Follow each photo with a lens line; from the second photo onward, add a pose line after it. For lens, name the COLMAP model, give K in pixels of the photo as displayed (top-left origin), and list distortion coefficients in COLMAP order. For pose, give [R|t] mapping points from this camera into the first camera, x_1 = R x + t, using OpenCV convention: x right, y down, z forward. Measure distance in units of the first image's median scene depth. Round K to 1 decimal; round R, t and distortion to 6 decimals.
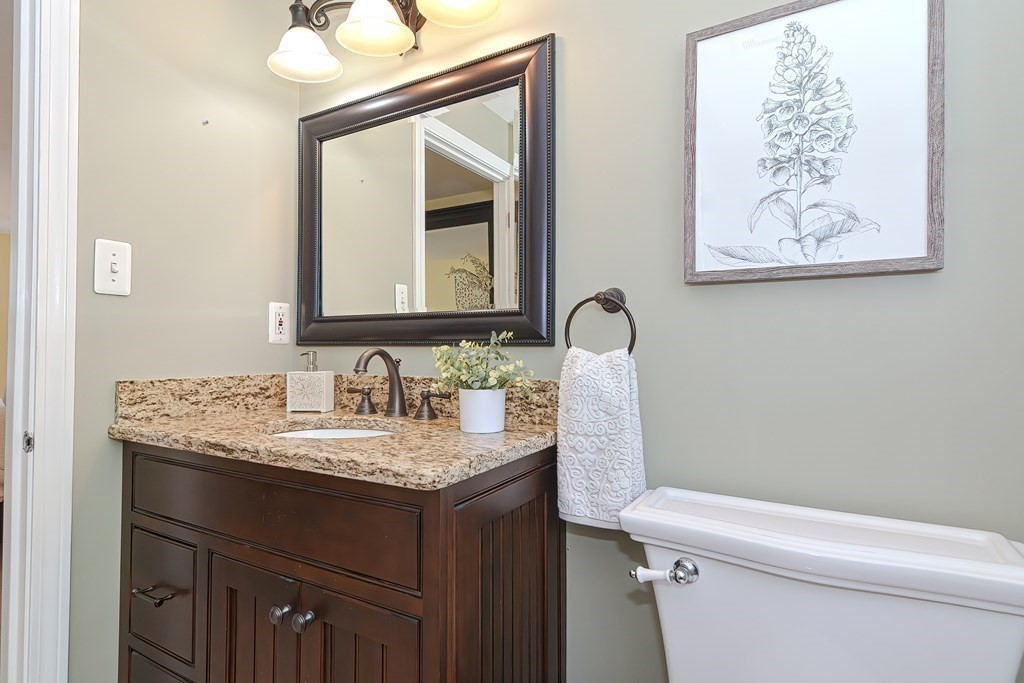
lens RADIAL K [[494.2, 0, 506.2], [0, 494.2, 337.9], [0, 0, 1]] dist [0.002114, 0.000309]
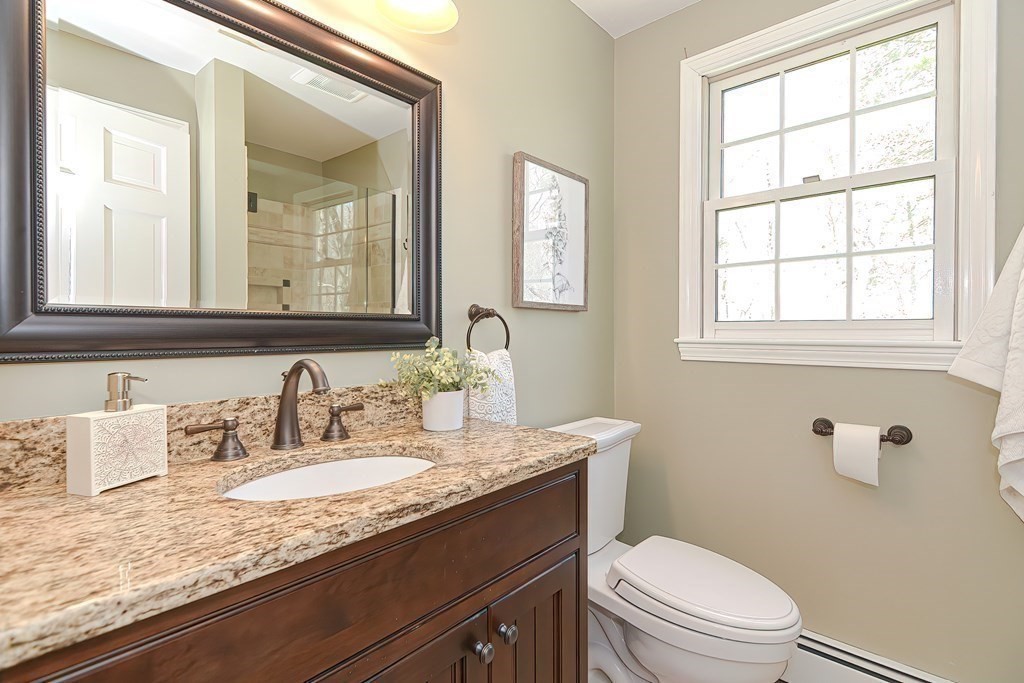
lens RADIAL K [[494.2, 0, 506.2], [0, 494.2, 337.9], [0, 0, 1]] dist [0.002114, 0.000309]
pose [[0.214267, -0.012379, 0.976697, -1.262619], [-0.019454, 0.999667, 0.016938, -0.040650], [-0.976581, -0.022629, 0.213954, 0.731566]]
